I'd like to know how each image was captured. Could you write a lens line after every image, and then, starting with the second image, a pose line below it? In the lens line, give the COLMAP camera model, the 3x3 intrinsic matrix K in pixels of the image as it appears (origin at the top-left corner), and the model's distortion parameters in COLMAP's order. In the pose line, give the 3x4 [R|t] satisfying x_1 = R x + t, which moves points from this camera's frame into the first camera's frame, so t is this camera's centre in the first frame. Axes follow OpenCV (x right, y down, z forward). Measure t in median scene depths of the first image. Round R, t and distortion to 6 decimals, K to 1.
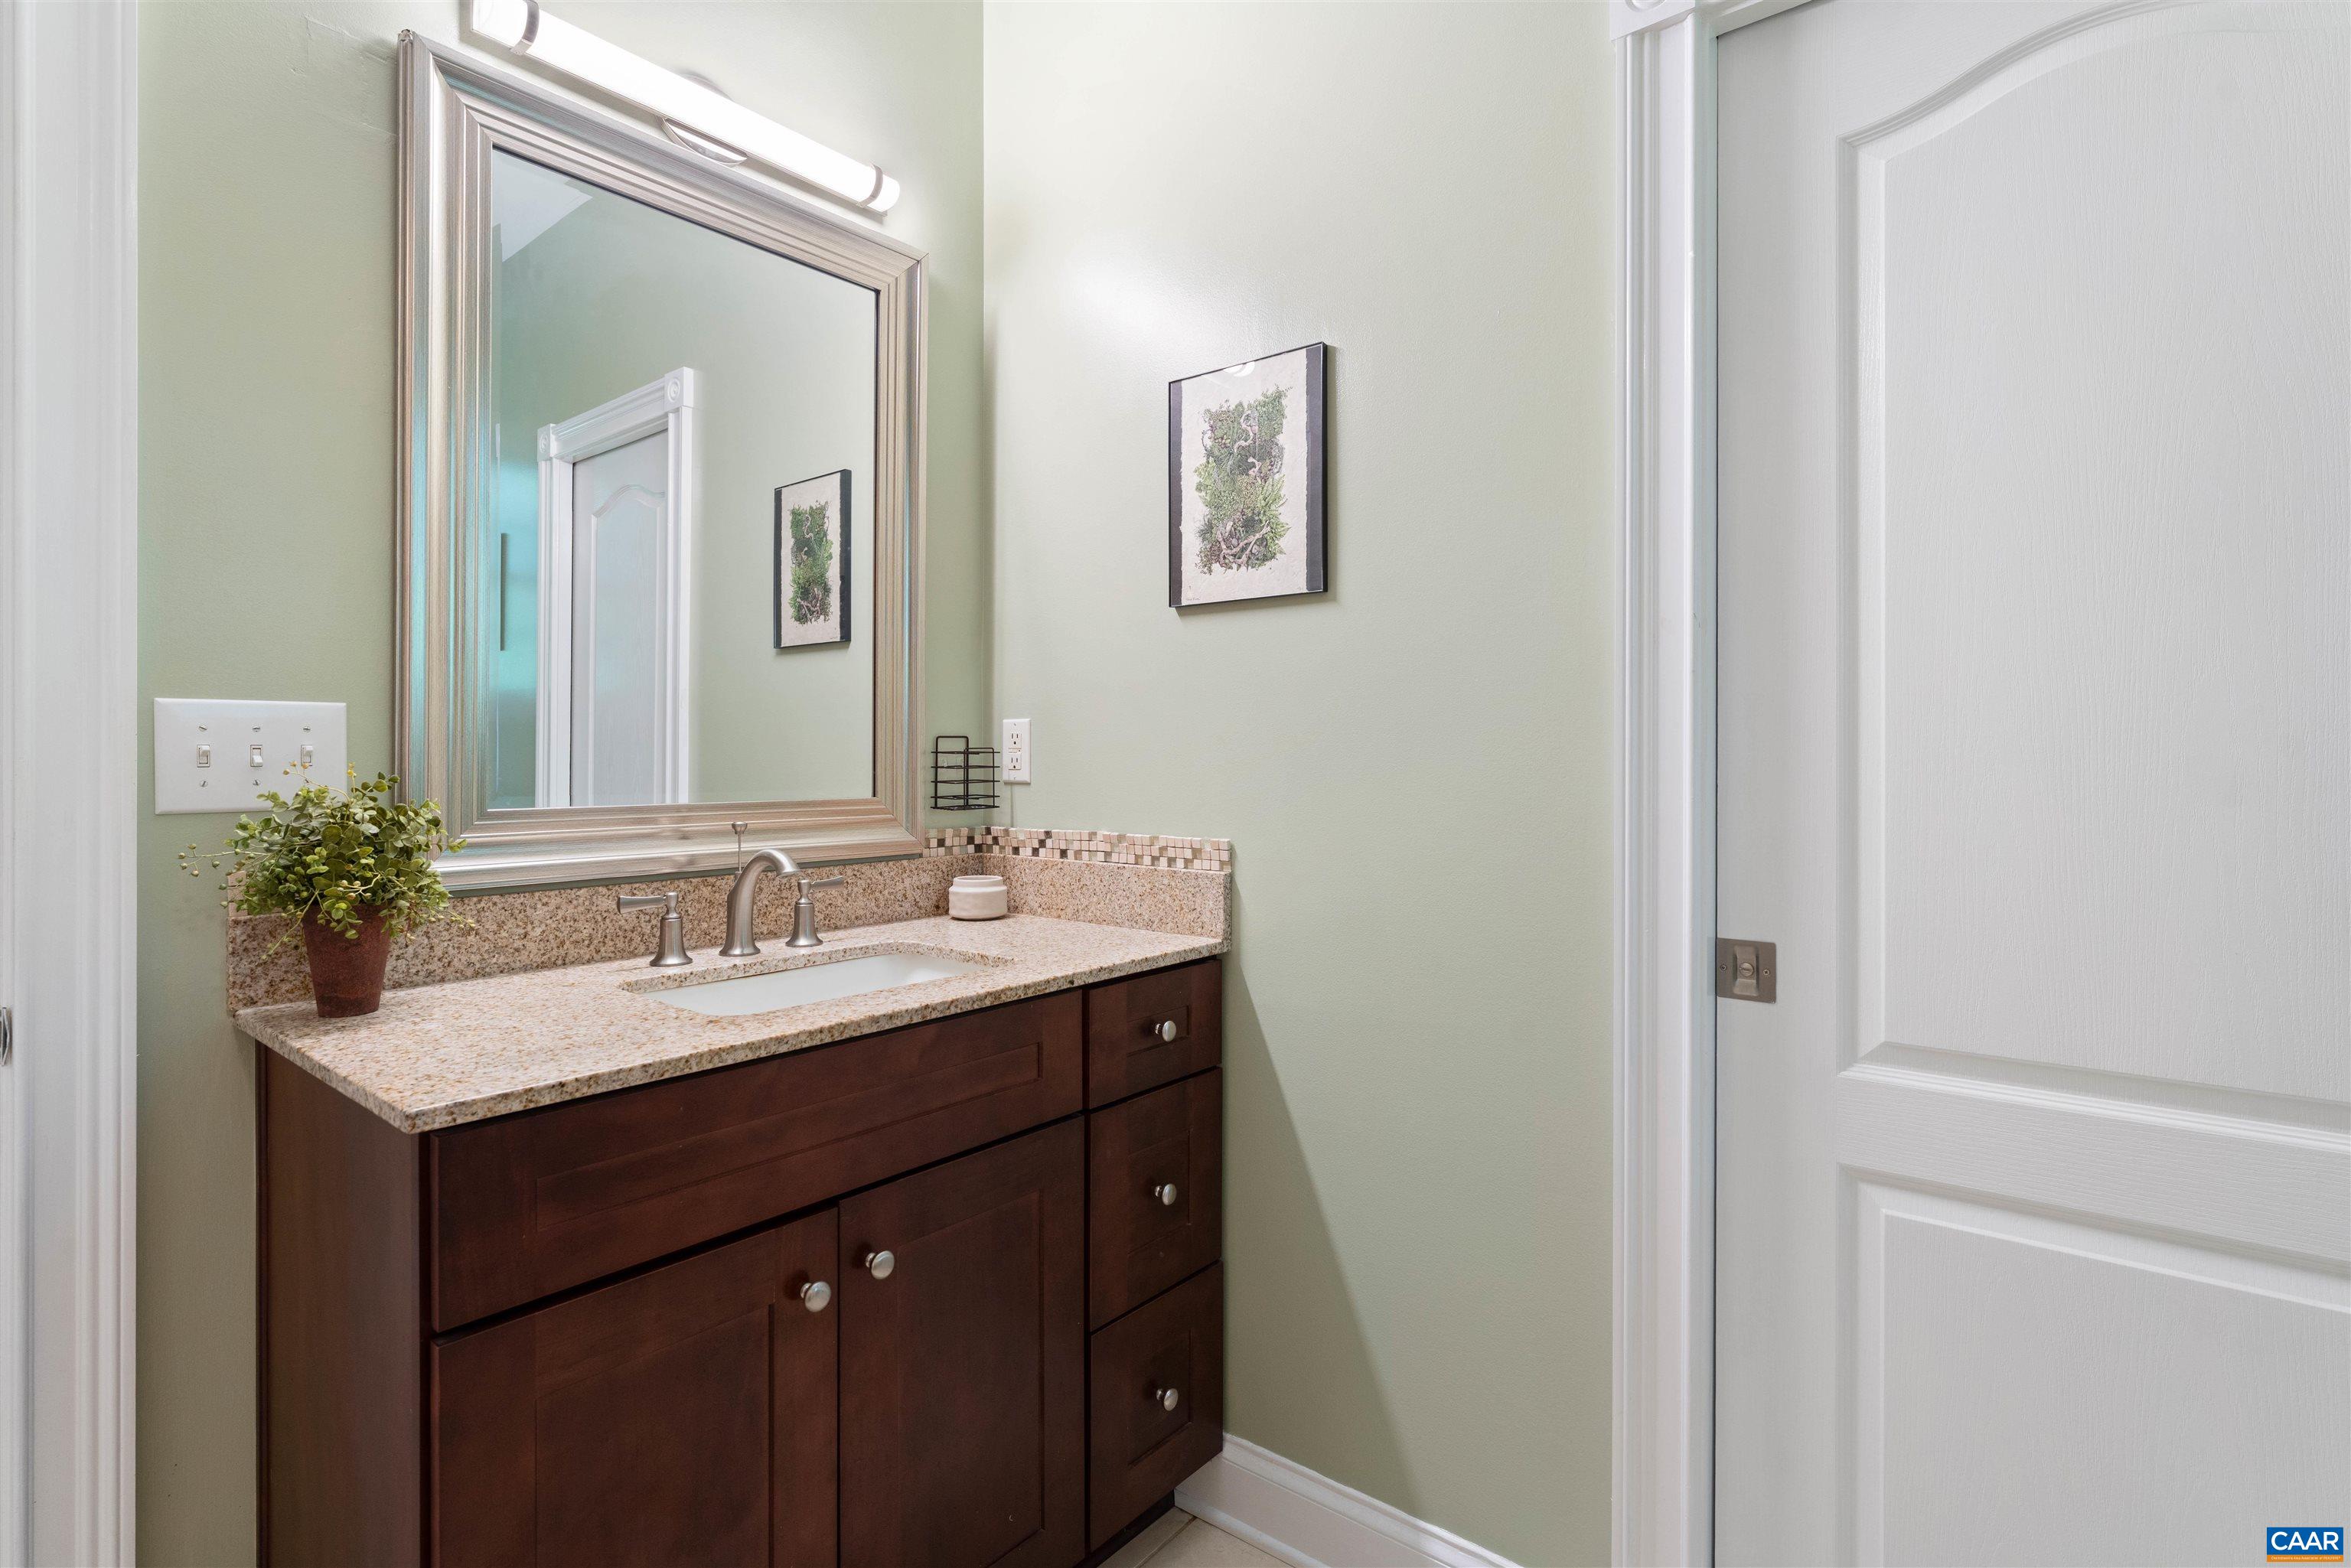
lens RADIAL K [[1156.9, 0, 1178.9], [0, 1156.9, 758.8], [0, 0, 1]] dist [-0.004823, 0.003761]
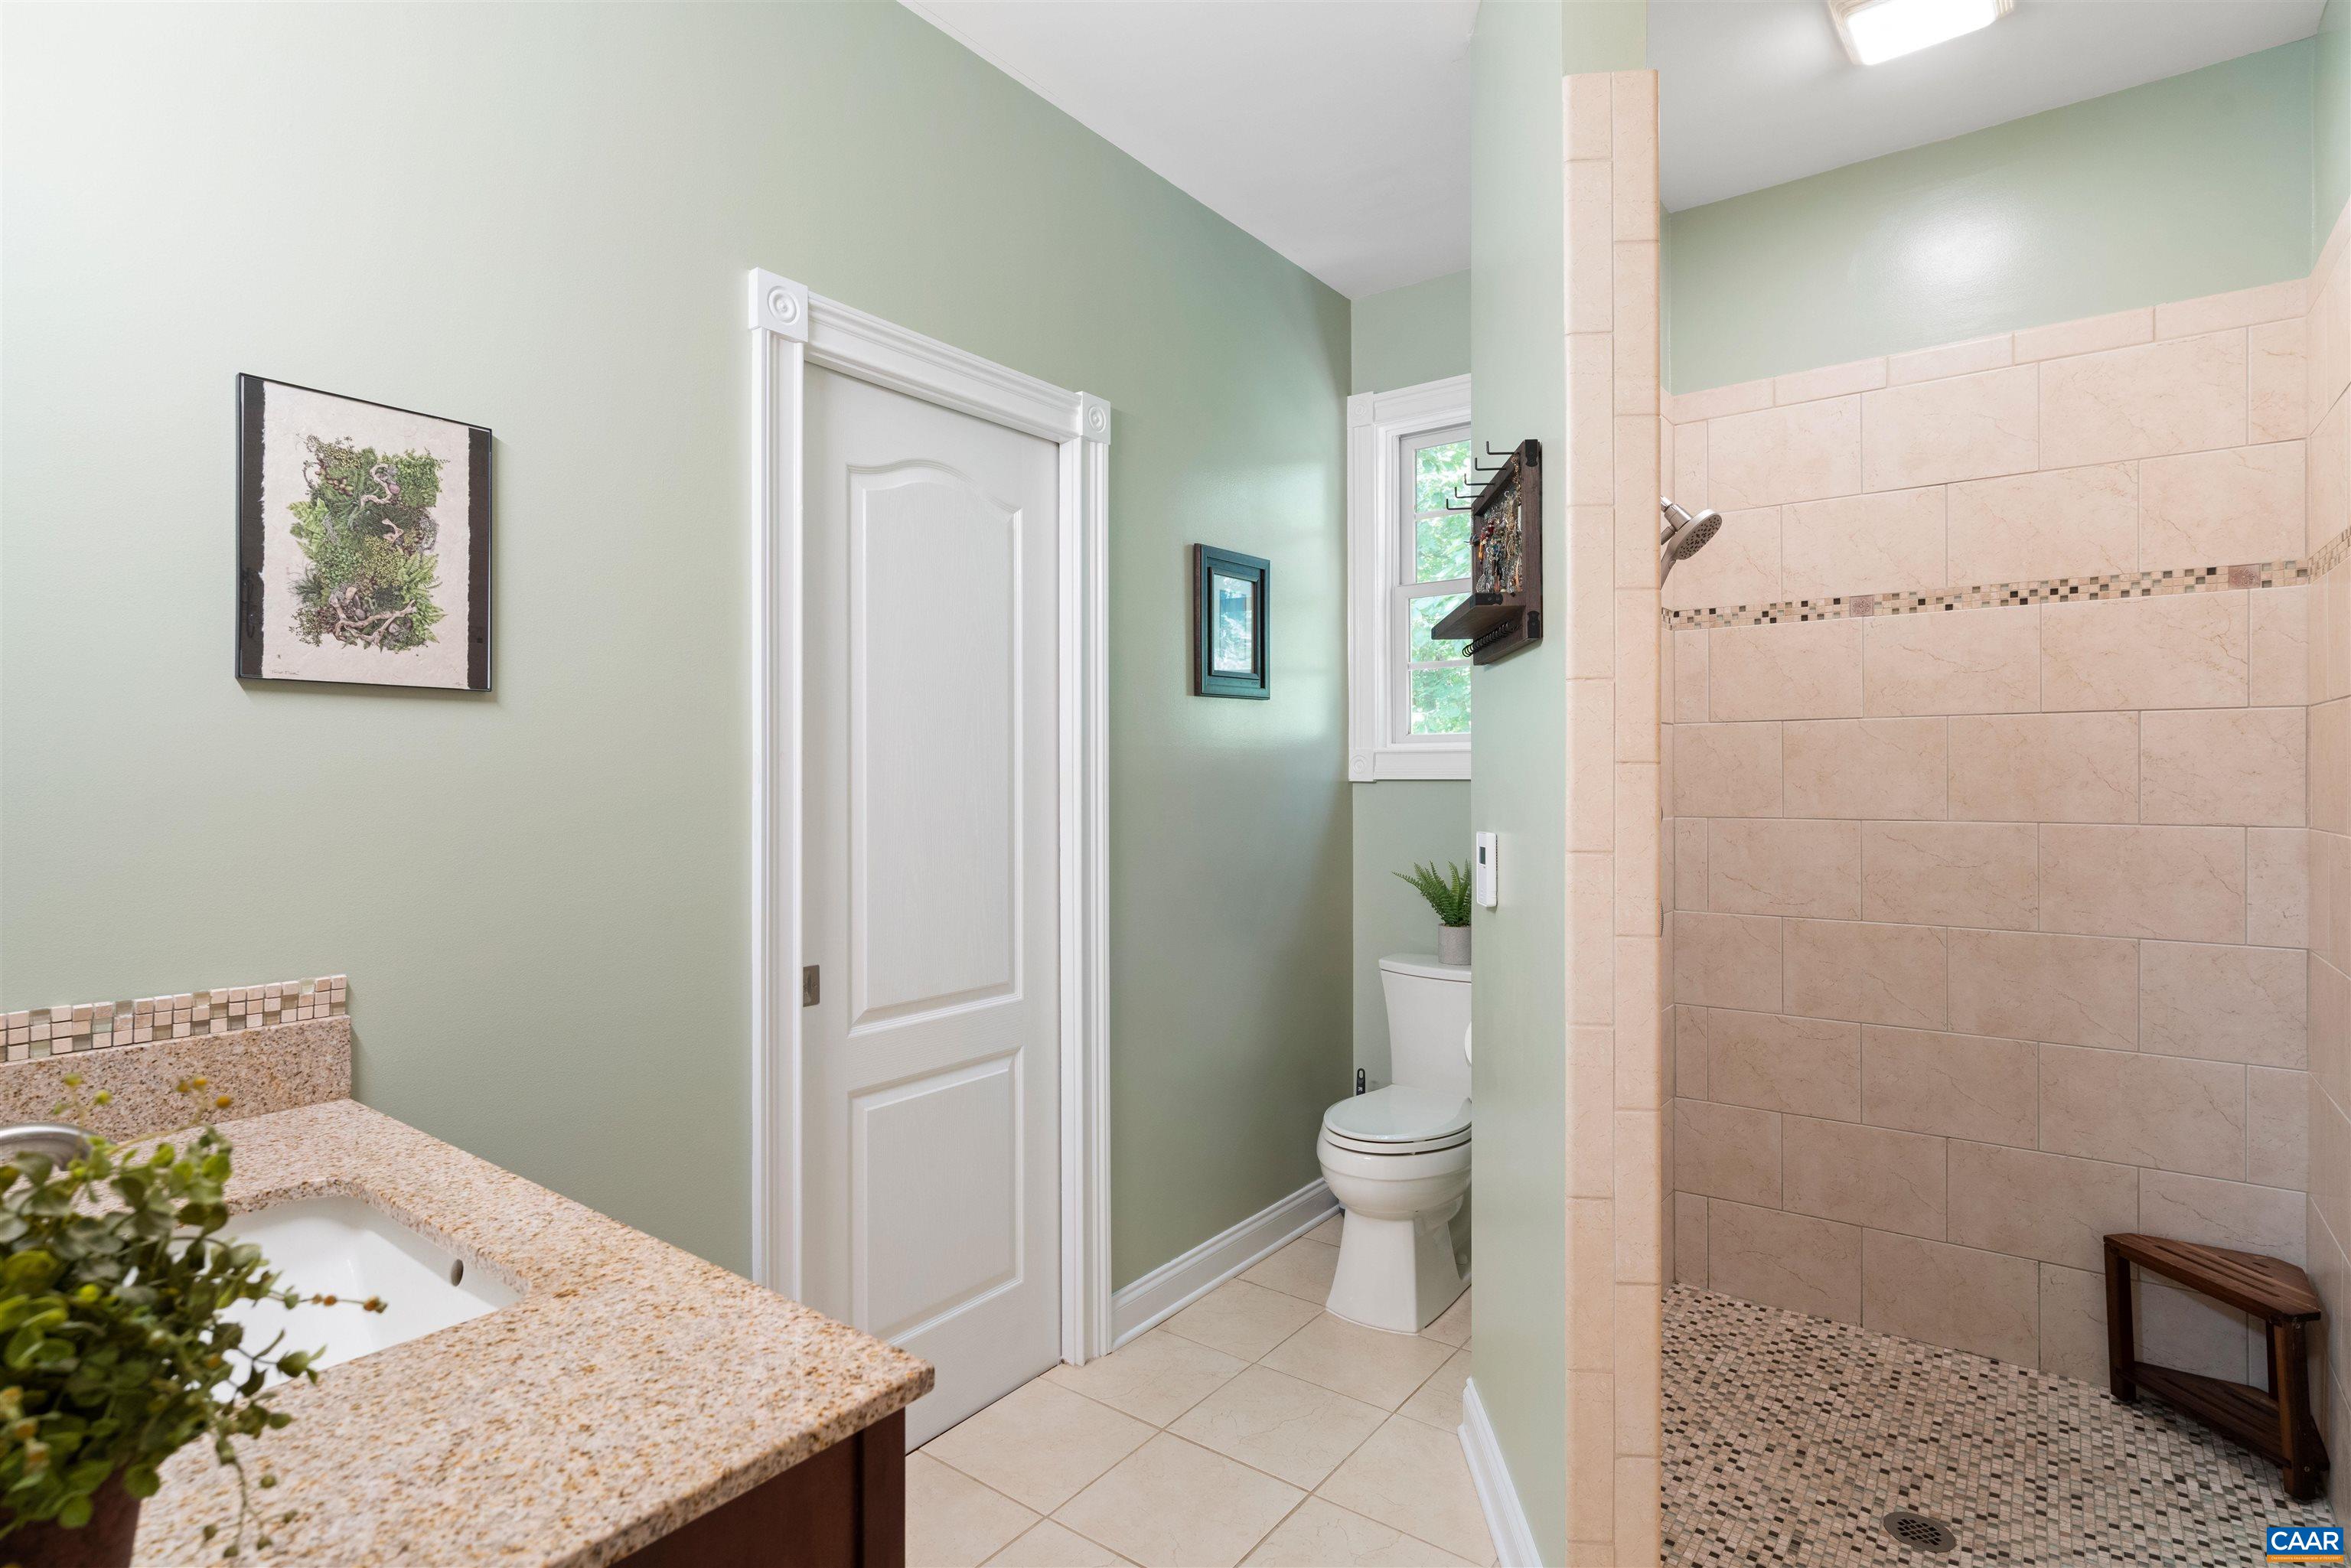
lens RADIAL K [[1185.5, 0, 1178.1], [0, 1185.5, 782.1], [0, 0, 1]] dist [-0.000176, -0.000262]
pose [[-0.054021, -0.002885, 0.998536, -0.836329], [0.005343, 0.999981, 0.003178, -0.066446], [-0.998526, 0.005507, -0.054004, 0.463865]]
